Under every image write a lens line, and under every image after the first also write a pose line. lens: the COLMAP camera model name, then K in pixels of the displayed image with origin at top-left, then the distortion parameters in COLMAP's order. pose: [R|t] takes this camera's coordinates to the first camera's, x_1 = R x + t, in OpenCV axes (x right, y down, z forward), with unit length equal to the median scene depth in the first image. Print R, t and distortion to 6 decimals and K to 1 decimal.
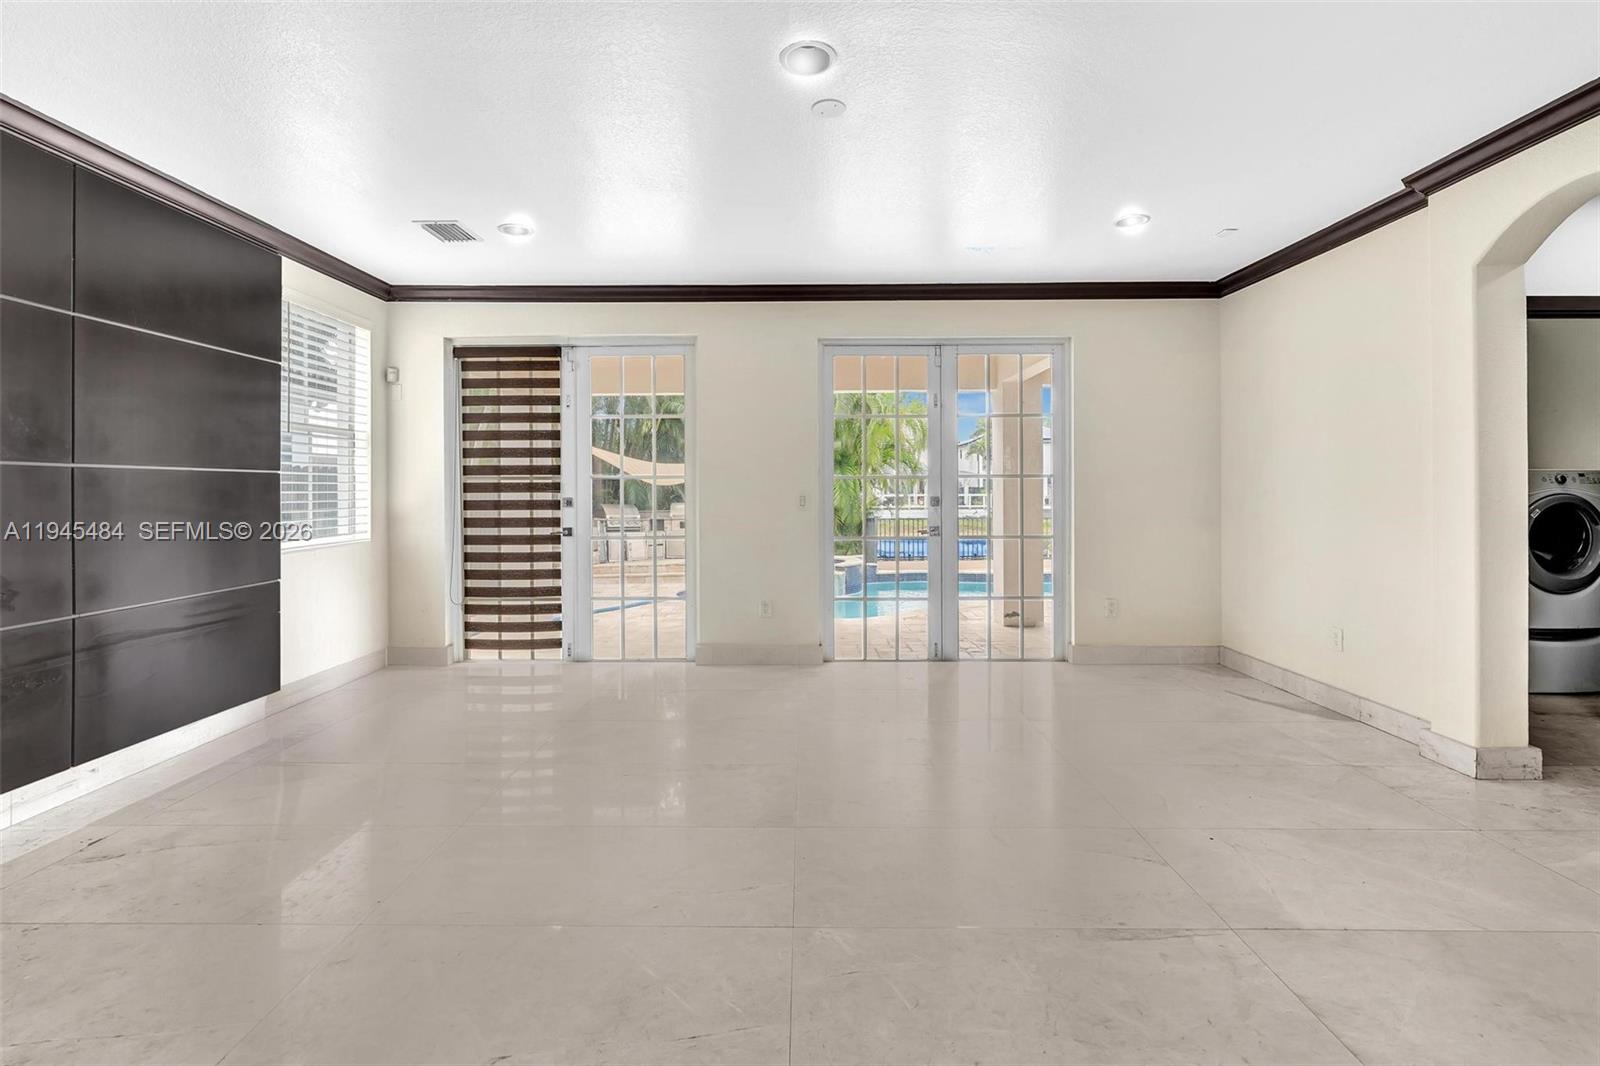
lens RADIAL K [[729.7, 0, 798.2], [0, 729.7, 488.1], [0, 0, 1]] dist [-0.005522, 0.000535]
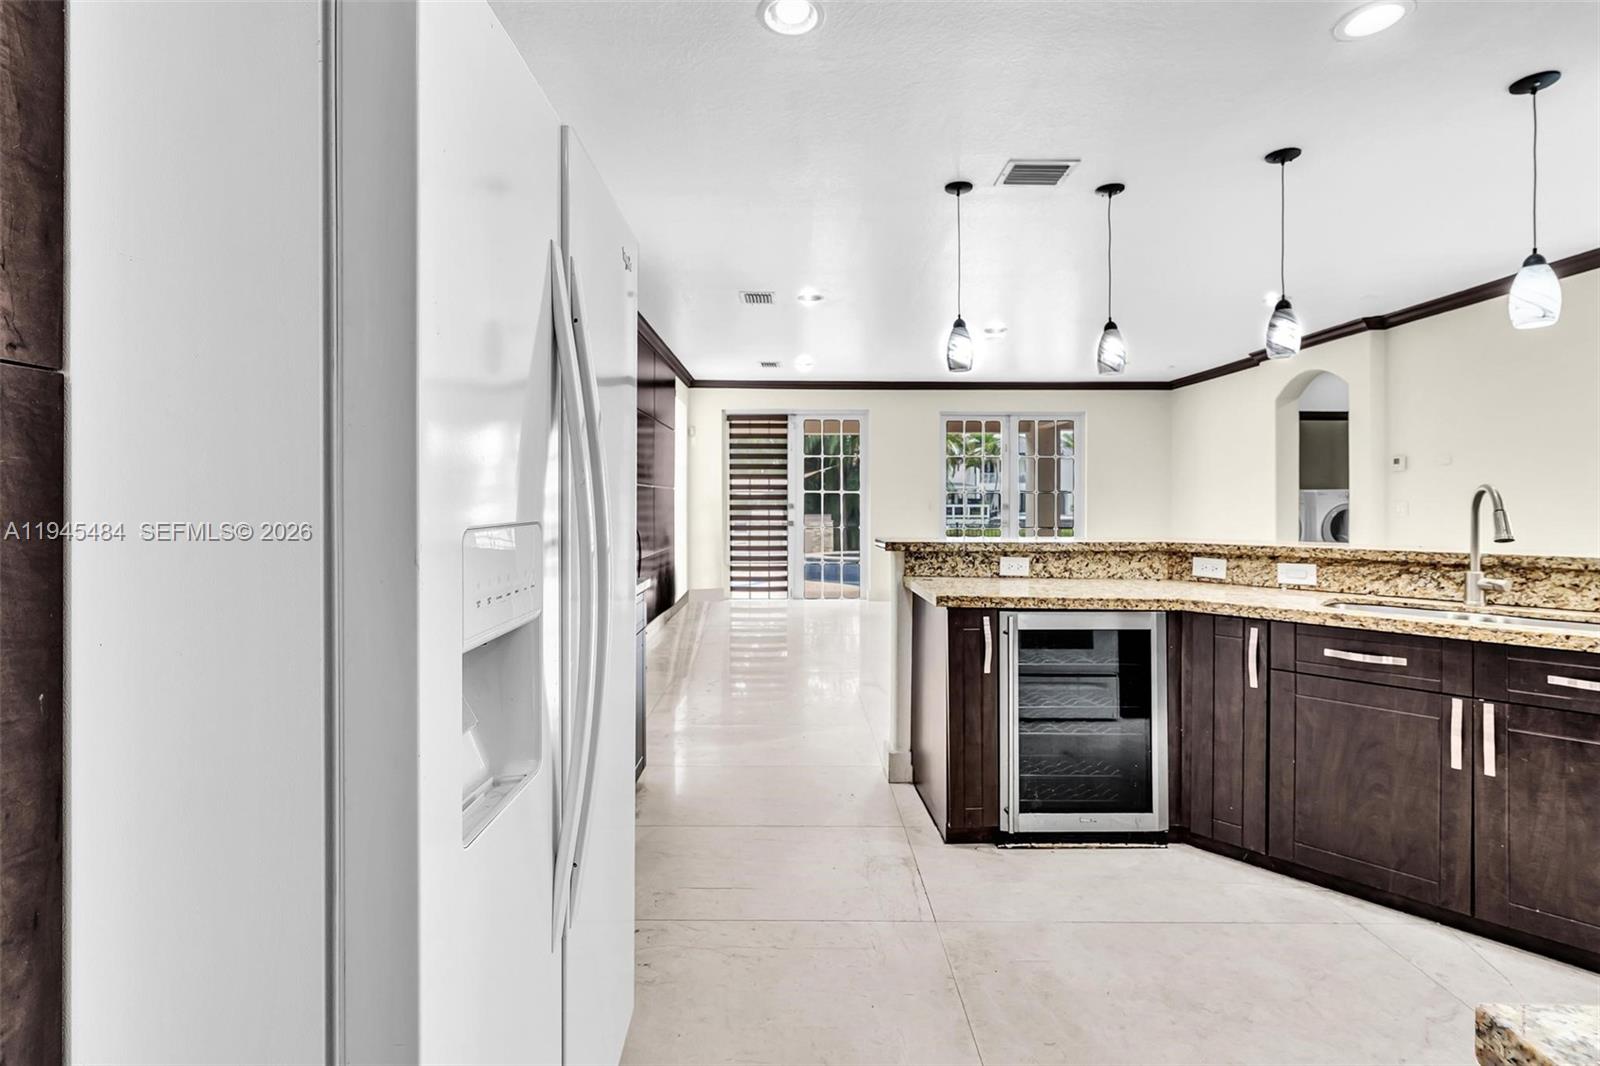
lens RADIAL K [[725.9, 0, 796.3], [0, 725.9, 503.4], [0, 0, 1]] dist [-0.002674, 0.000562]
pose [[0.999927, 0.006389, 0.010277, -0.322946], [-0.006461, 0.999955, 0.007014, 0.001417], [-0.010232, -0.007080, 0.999923, -0.702473]]
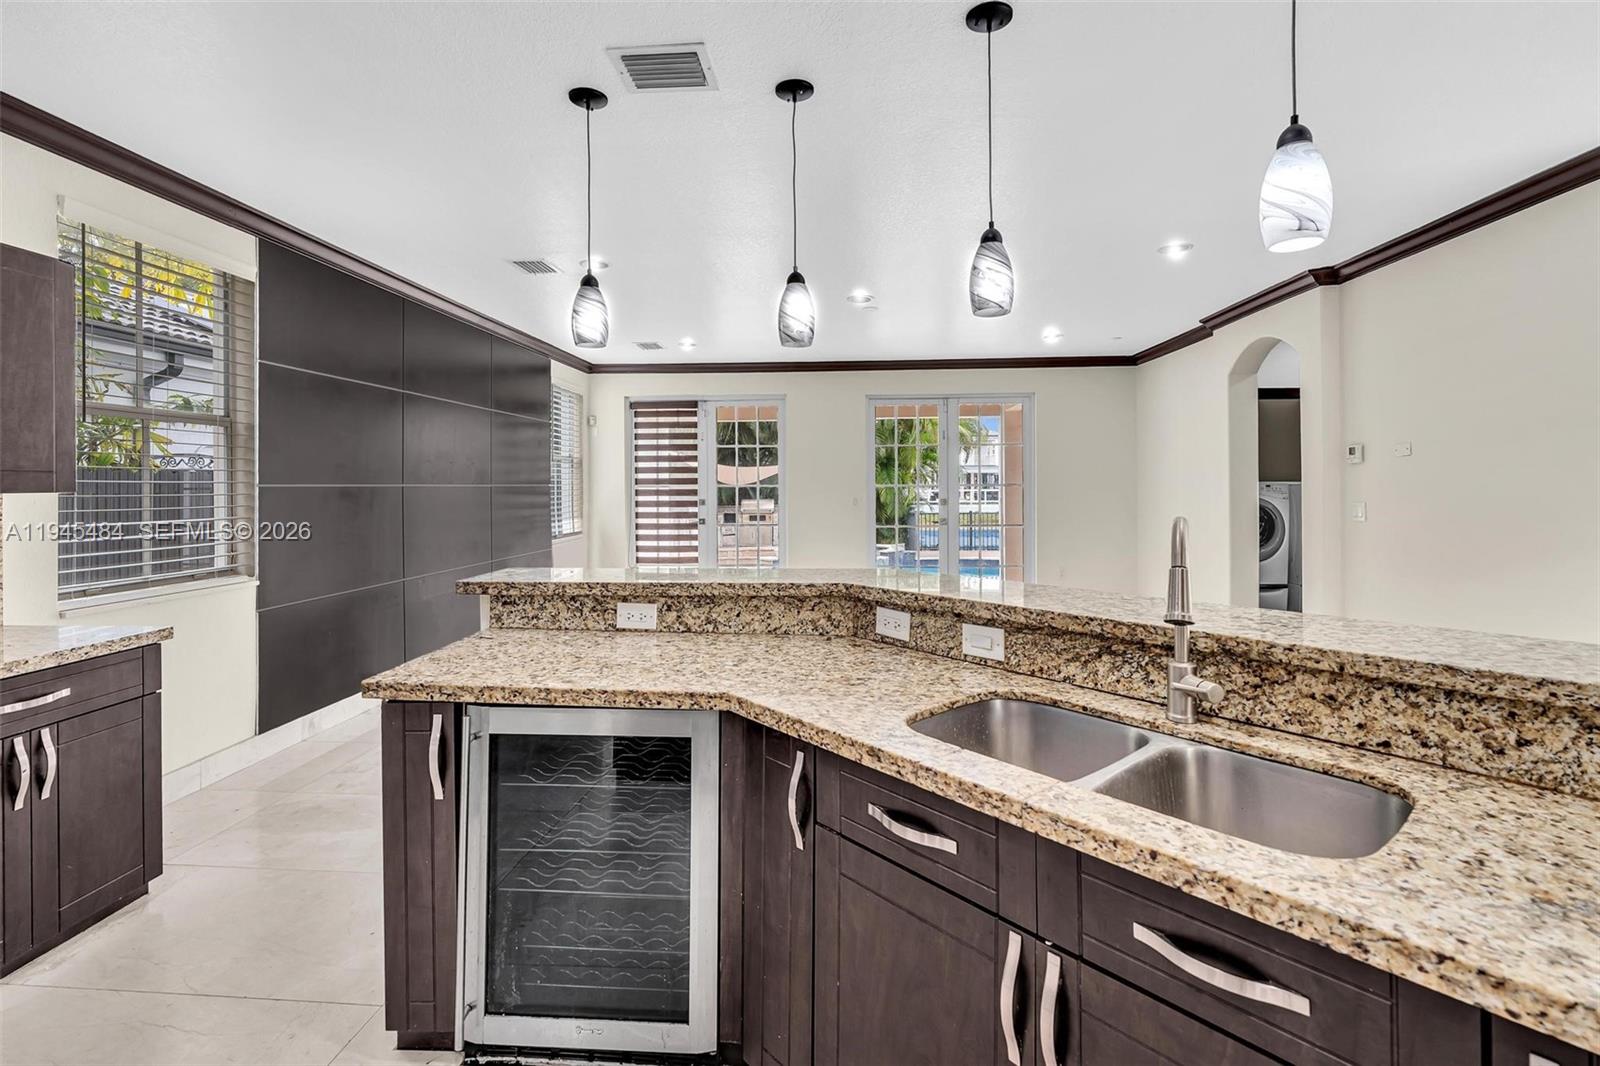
lens RADIAL K [[729.7, 0, 798.2], [0, 729.7, 488.1], [0, 0, 1]] dist [-0.005522, 0.000535]
pose [[0.997530, 0.000447, -0.070245, -0.004984], [0.000148, 0.999964, 0.008473, -0.023488], [0.070247, -0.008463, 0.997494, -0.526989]]
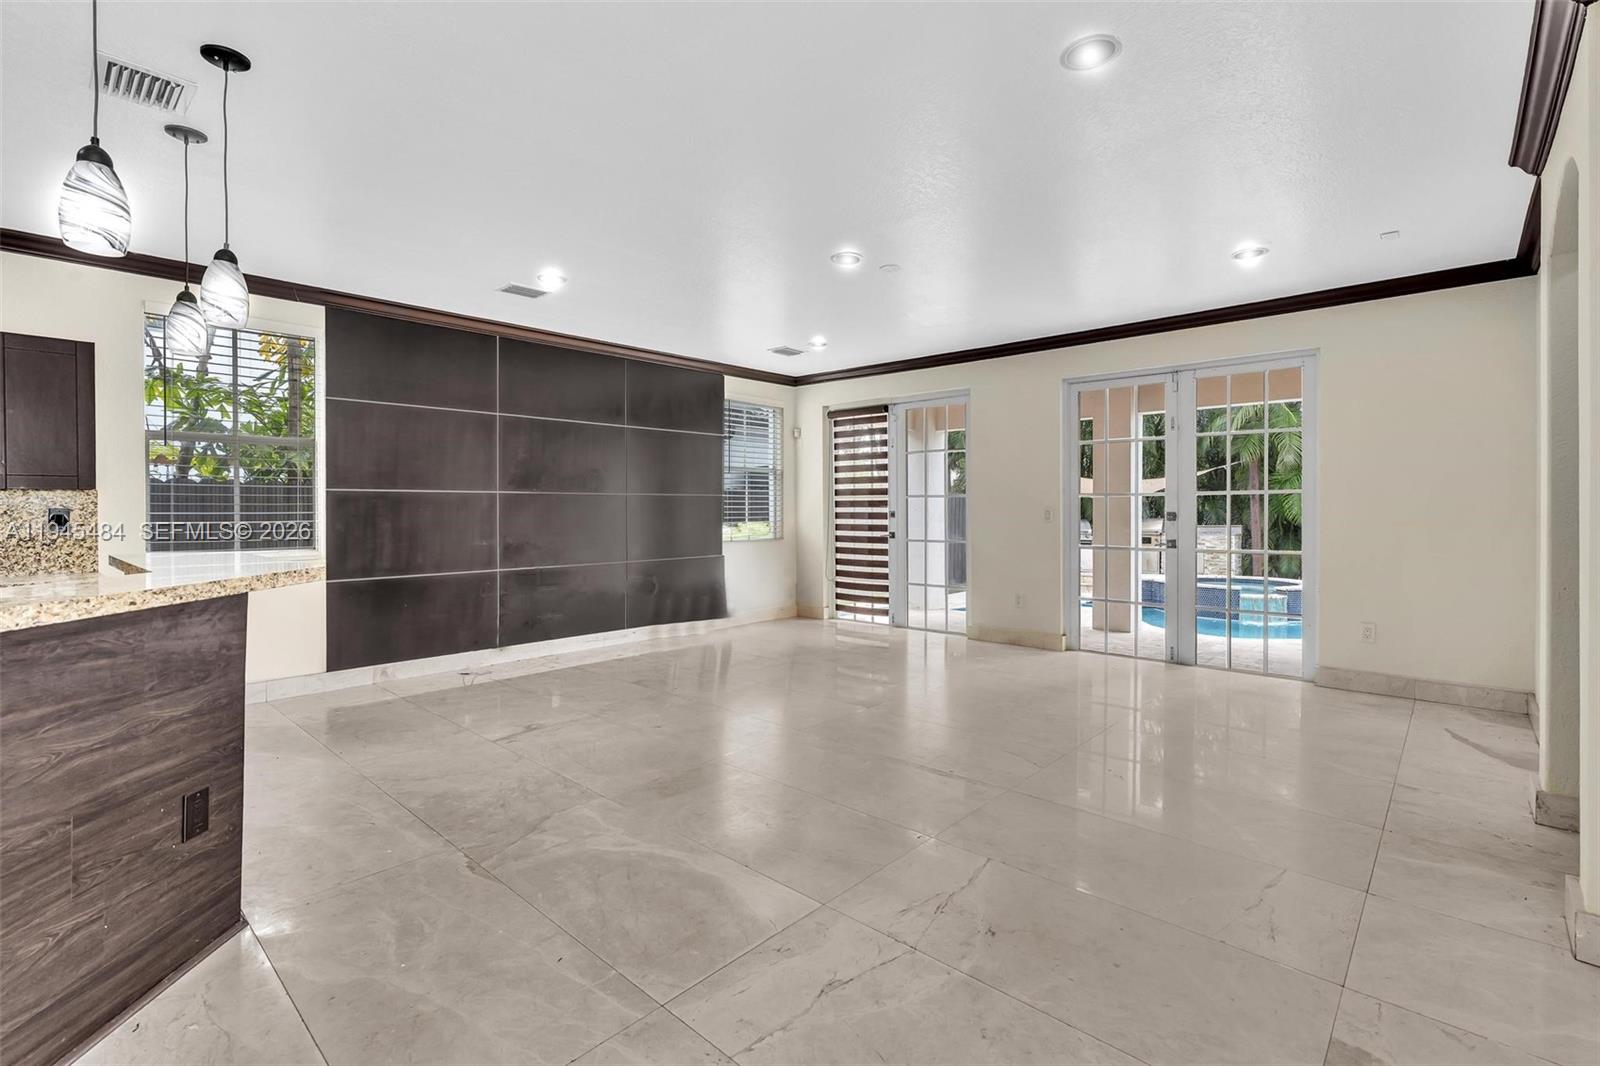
lens RADIAL K [[724.9, 0, 792.1], [0, 724.9, 522.6], [0, 0, 1]] dist [-0.000414, -0.000129]
pose [[0.738834, 0.017159, -0.673669, 0.493202], [0.001710, 0.999625, 0.027337, -0.003299], [0.673886, -0.021350, 0.738527, -0.174783]]
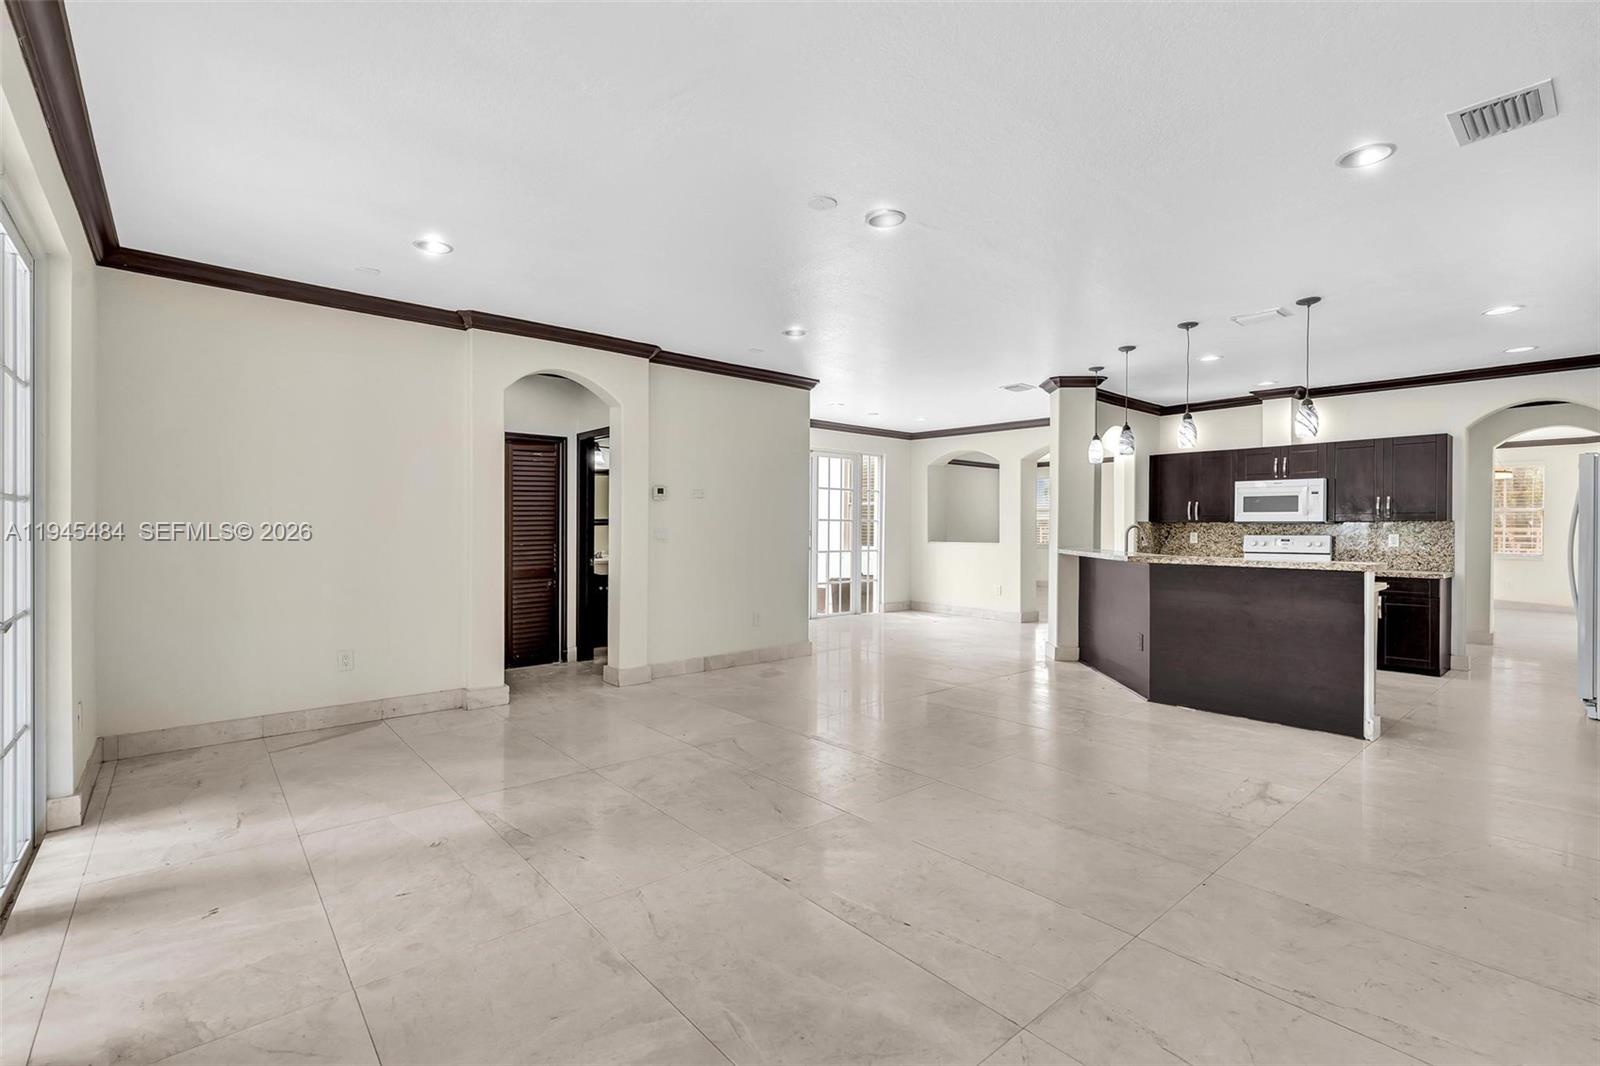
lens RADIAL K [[724.9, 0, 792.1], [0, 724.9, 522.6], [0, 0, 1]] dist [-0.000414, -0.000129]
pose [[-0.650073, 0.005779, 0.759850, -0.422659], [-0.000140, 0.999970, -0.007725, 0.001836], [-0.759872, -0.005128, -0.650053, 0.906299]]
